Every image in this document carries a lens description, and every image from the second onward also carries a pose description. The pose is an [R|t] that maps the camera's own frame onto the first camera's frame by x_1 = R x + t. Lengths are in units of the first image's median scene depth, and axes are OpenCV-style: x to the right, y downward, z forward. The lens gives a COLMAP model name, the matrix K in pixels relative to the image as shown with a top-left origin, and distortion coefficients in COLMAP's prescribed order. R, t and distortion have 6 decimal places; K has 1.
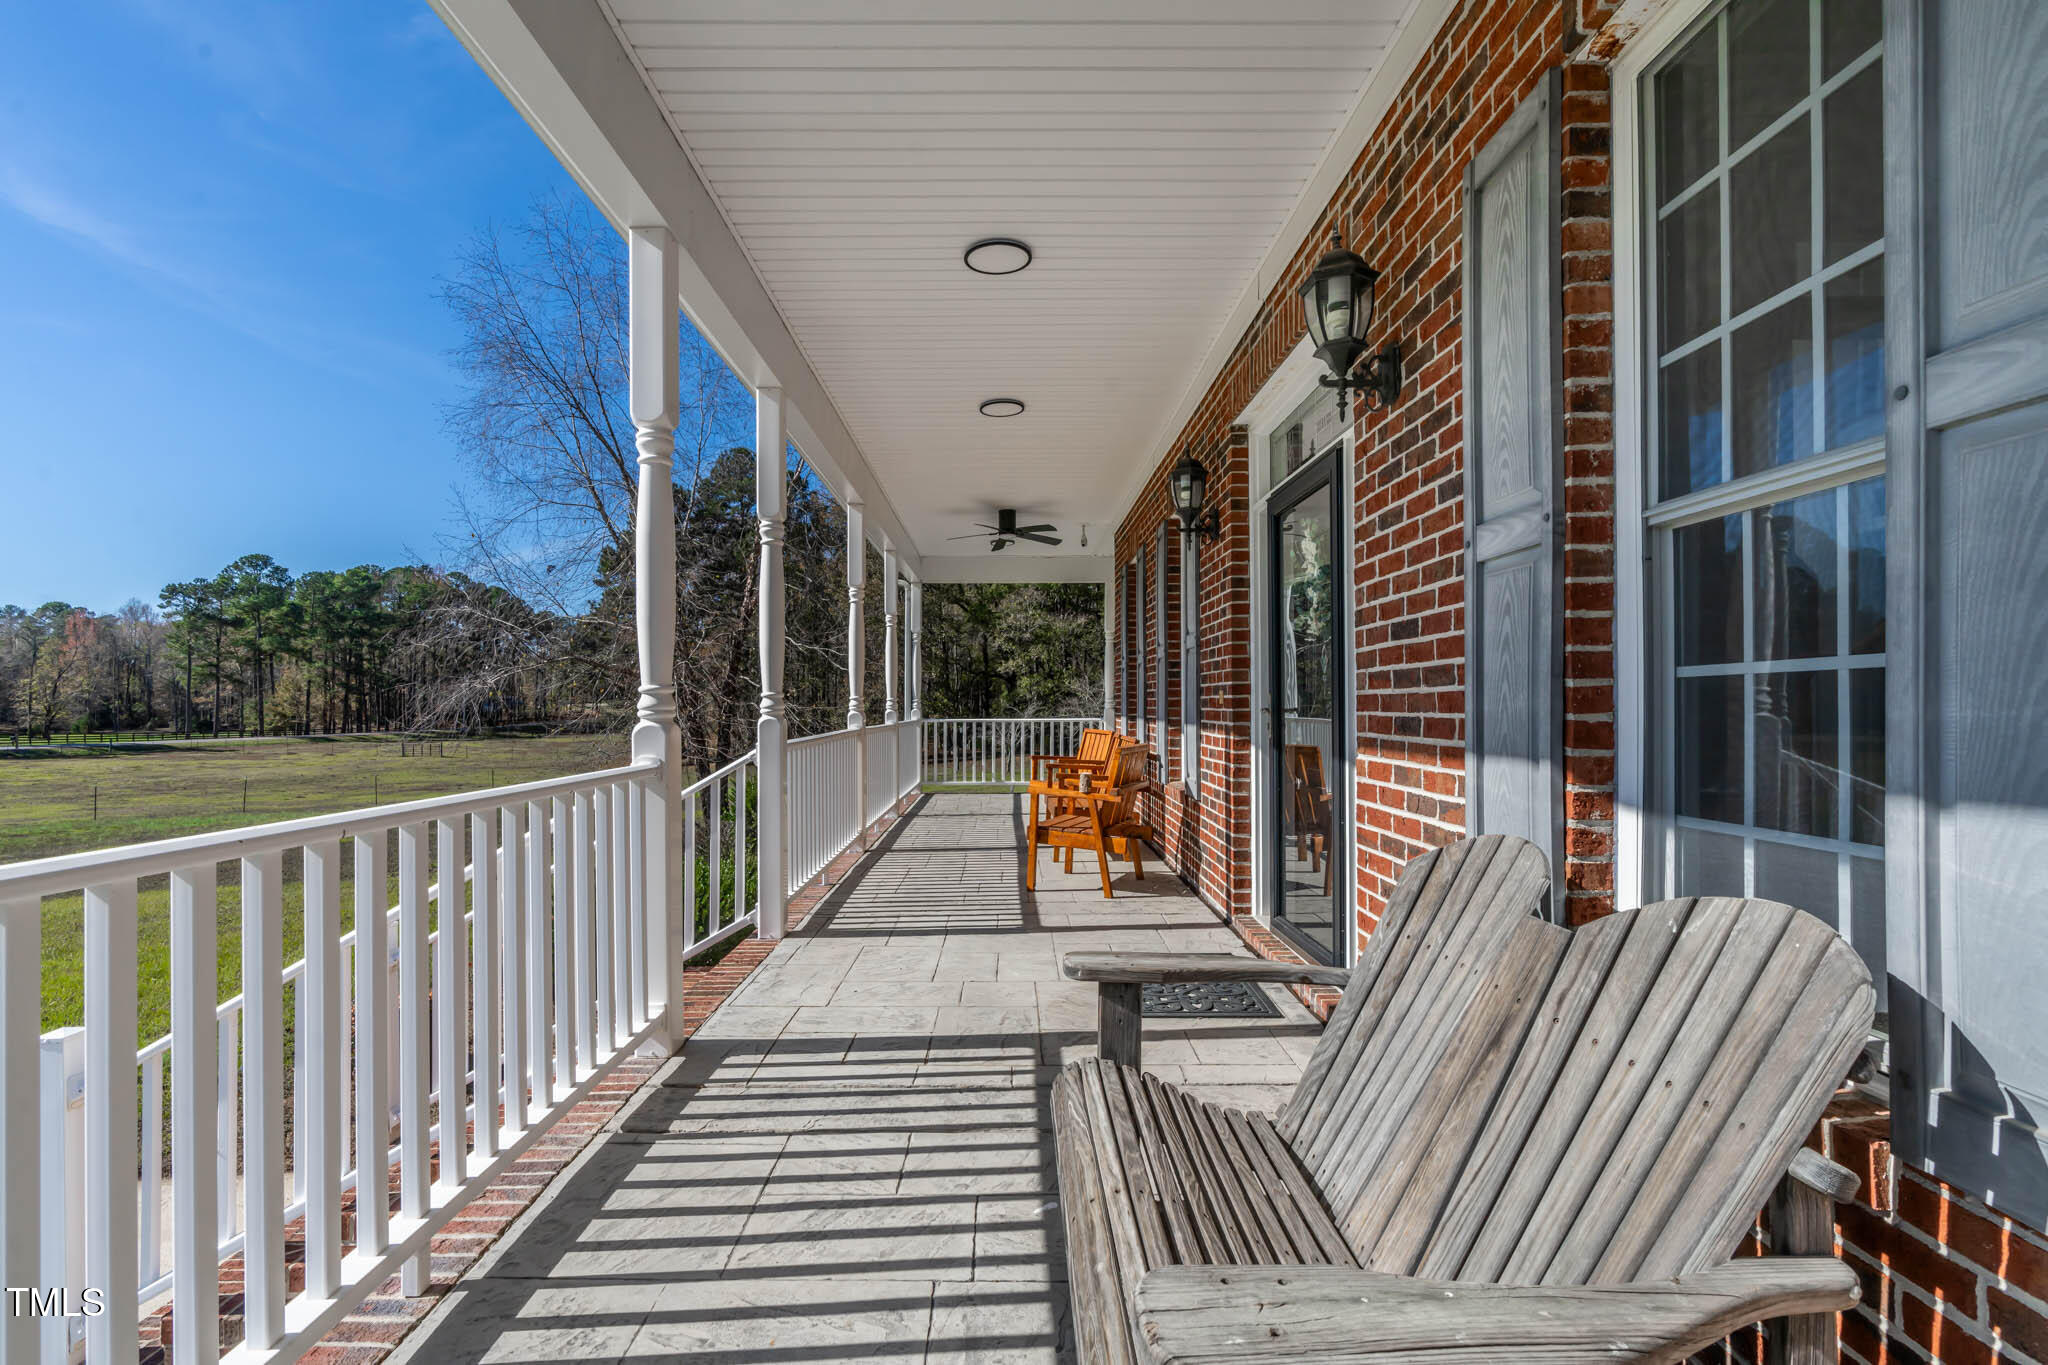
lens RADIAL K [[976.8, 0, 1013.1], [0, 976.8, 699.2], [0, 0, 1]] dist [-0.002529, -0.000080]
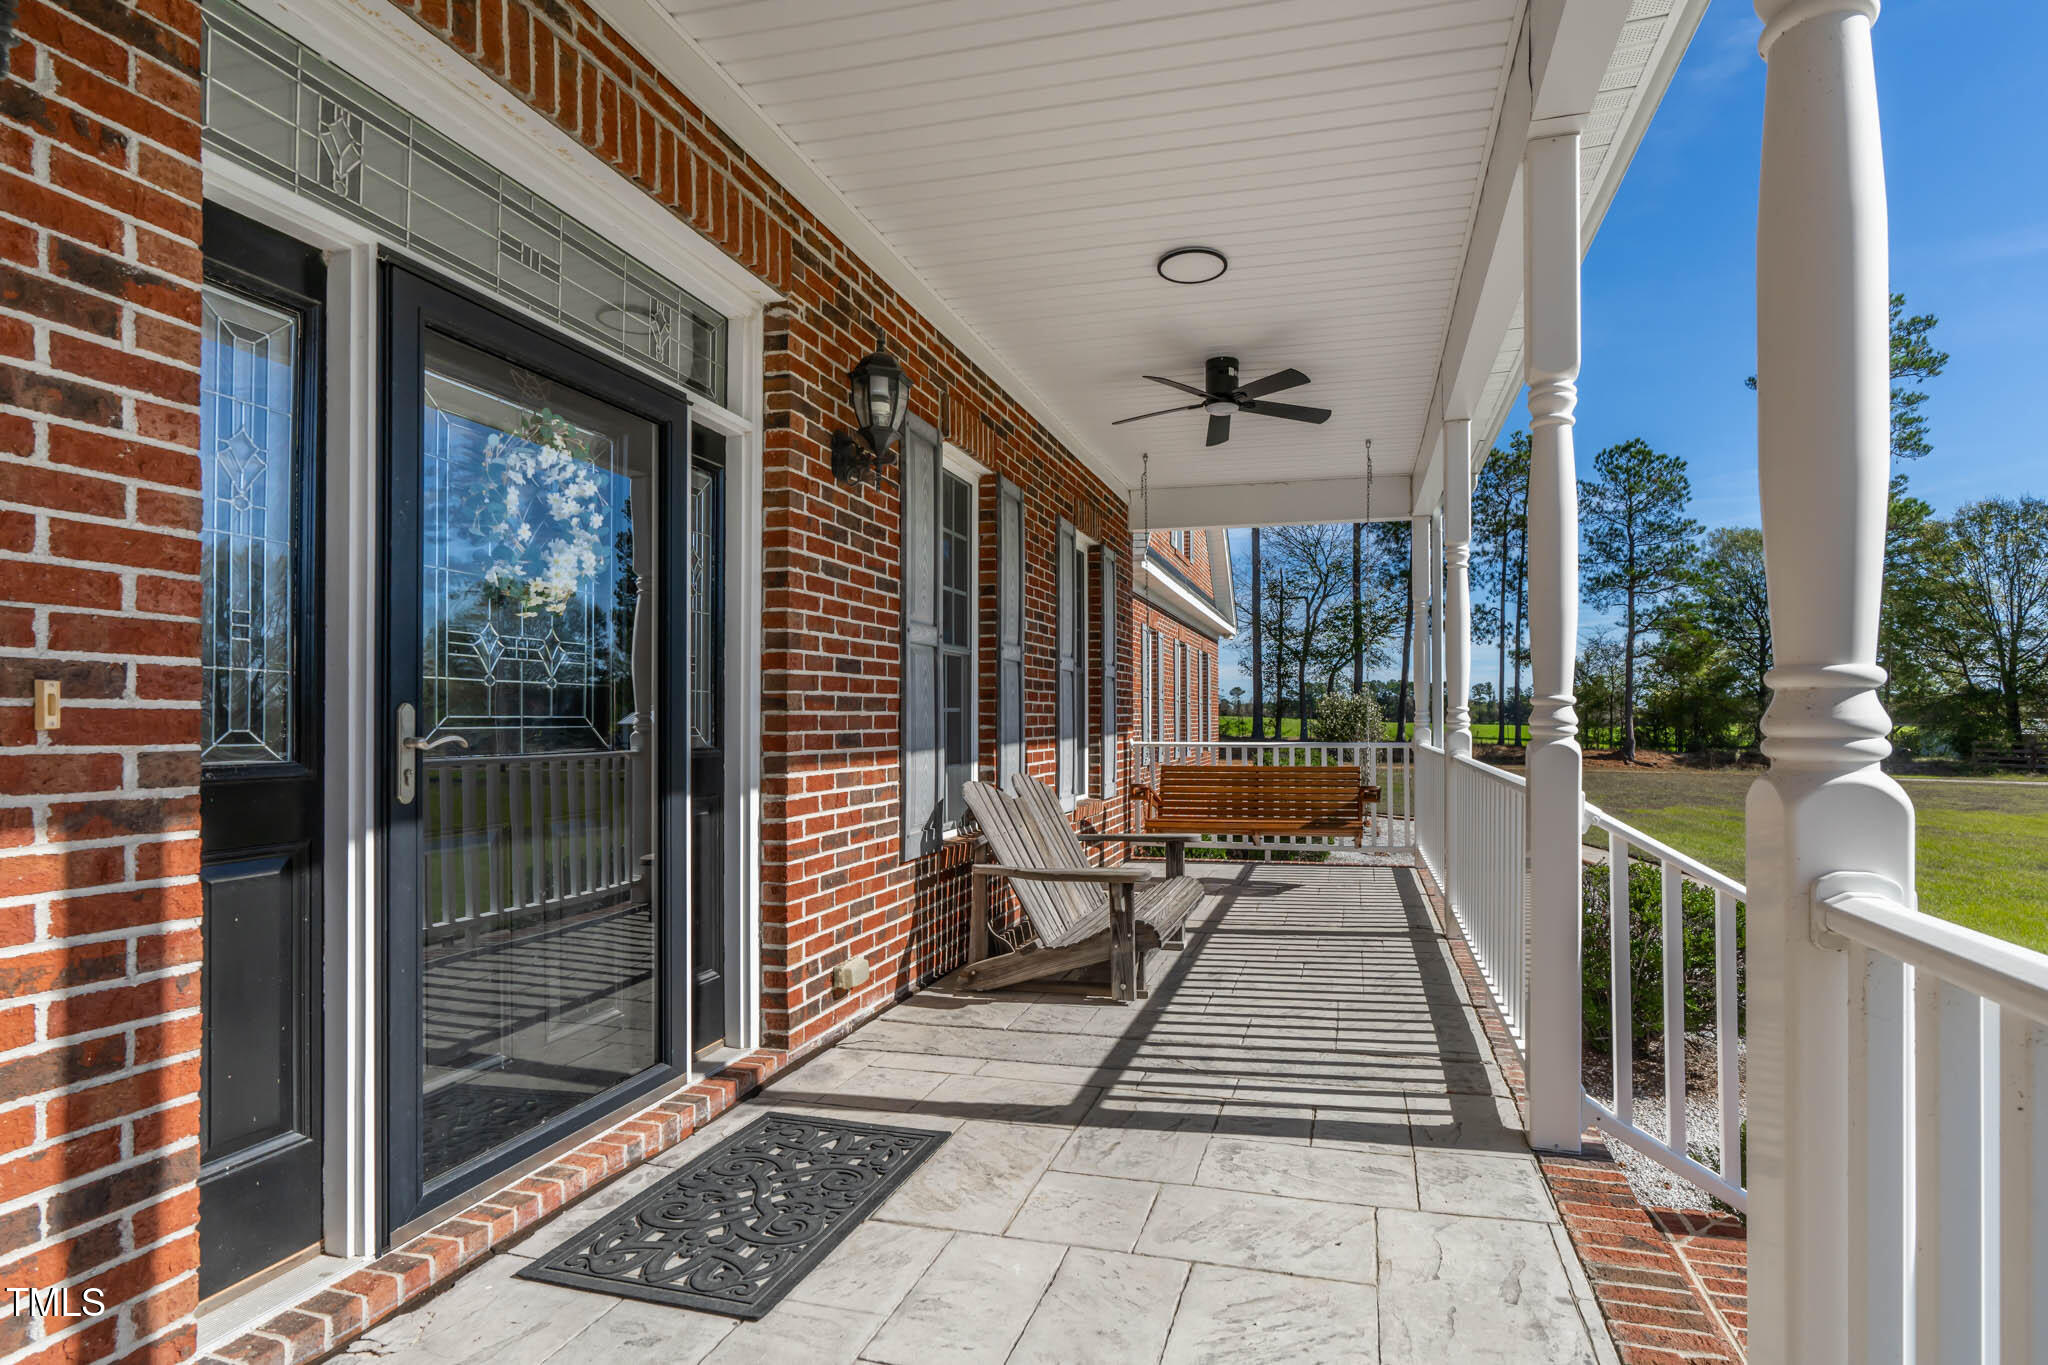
lens RADIAL K [[976.8, 0, 1013.1], [0, 976.8, 699.2], [0, 0, 1]] dist [-0.002529, -0.000080]
pose [[-0.941495, 0.012593, 0.336793, -0.225902], [0.004156, 0.999660, -0.025760, 0.006854], [-0.337002, -0.022853, -0.941226, 2.018906]]
